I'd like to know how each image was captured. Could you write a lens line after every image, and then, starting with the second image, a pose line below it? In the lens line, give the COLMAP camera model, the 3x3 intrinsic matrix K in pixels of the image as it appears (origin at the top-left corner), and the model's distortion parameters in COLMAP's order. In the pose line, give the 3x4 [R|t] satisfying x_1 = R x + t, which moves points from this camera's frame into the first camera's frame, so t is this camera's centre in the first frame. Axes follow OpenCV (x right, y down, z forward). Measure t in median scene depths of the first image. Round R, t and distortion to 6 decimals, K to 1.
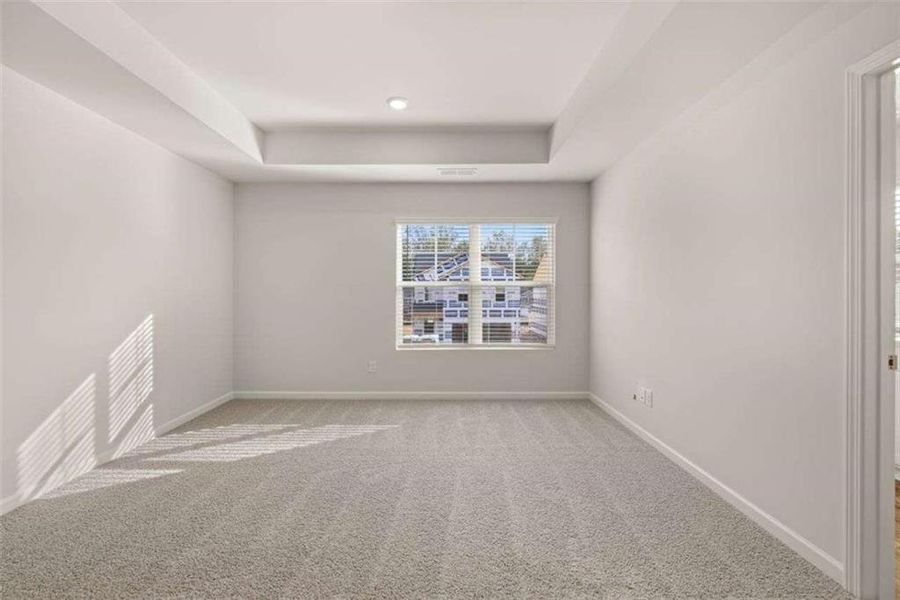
lens RADIAL K [[381.3, 0, 449.3], [0, 381.3, 292.6], [0, 0, 1]] dist [-0.001094, -0.000456]
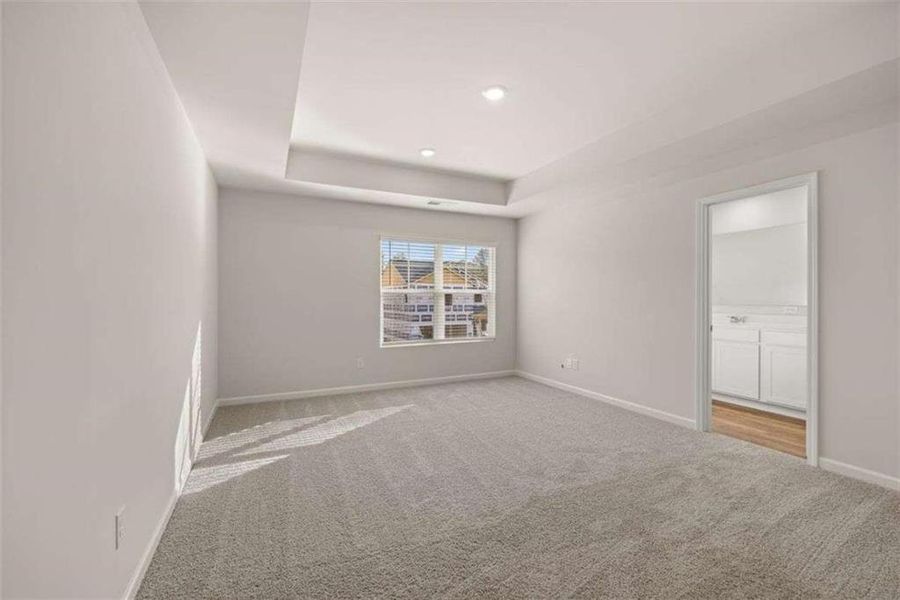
lens RADIAL K [[380.9, 0, 445.8], [0, 380.9, 297.4], [0, 0, 1]] dist [-0.001791, -0.000721]
pose [[0.899594, 0.000976, 0.436725, -0.562762], [0.000391, 0.999995, -0.003040, 0.000412], [-0.436726, 0.002905, 0.899590, -0.165839]]
